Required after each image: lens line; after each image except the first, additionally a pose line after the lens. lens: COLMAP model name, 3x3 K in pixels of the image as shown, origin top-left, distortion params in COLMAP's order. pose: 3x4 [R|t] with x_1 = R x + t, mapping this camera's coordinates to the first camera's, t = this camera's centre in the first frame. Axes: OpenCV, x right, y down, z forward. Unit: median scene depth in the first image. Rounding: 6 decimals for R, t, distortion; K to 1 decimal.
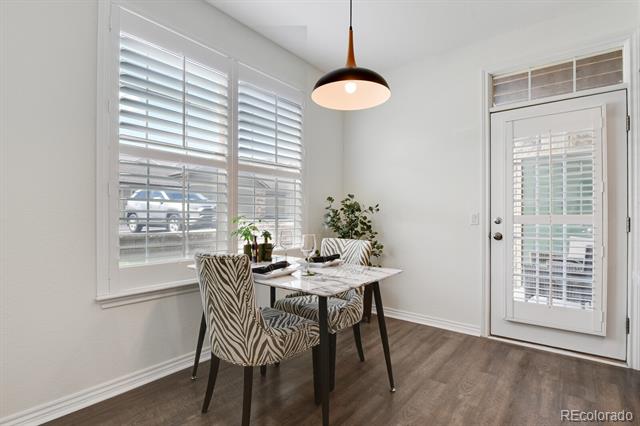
lens RADIAL K [[312.1, 0, 322.9], [0, 312.1, 218.0], [0, 0, 1]] dist [-0.010072, -0.000070]
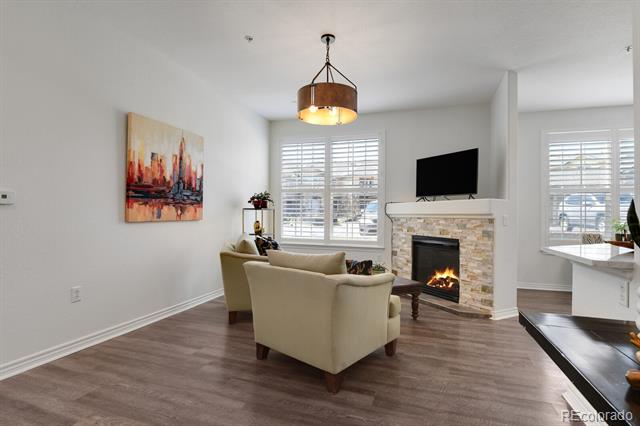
lens RADIAL K [[312.1, 0, 325.2], [0, 312.1, 213.7], [0, 0, 1]] dist [-0.010072, -0.000070]
pose [[0.342851, -0.005698, -0.939373, 0.616979], [-0.011872, 0.999875, -0.010398, 0.002263], [0.939315, 0.014718, 0.342741, -0.892515]]
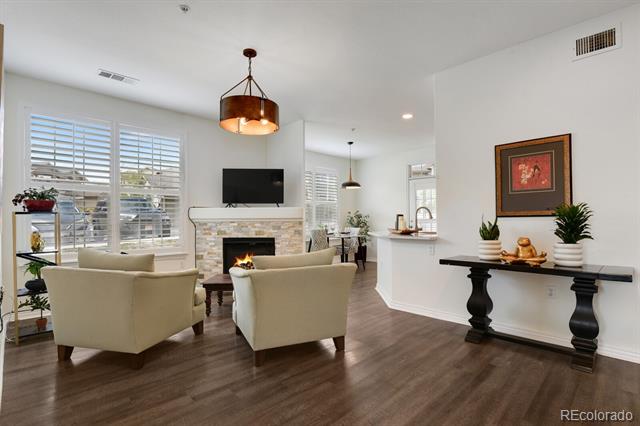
lens RADIAL K [[312.1, 0, 321.8], [0, 312.1, 222.0], [0, 0, 1]] dist [-0.010072, -0.000070]
pose [[0.991511, -0.006141, -0.129879, 0.128026], [0.007089, 0.999951, 0.006839, -0.005049], [0.129830, -0.007702, 0.991506, -1.474756]]
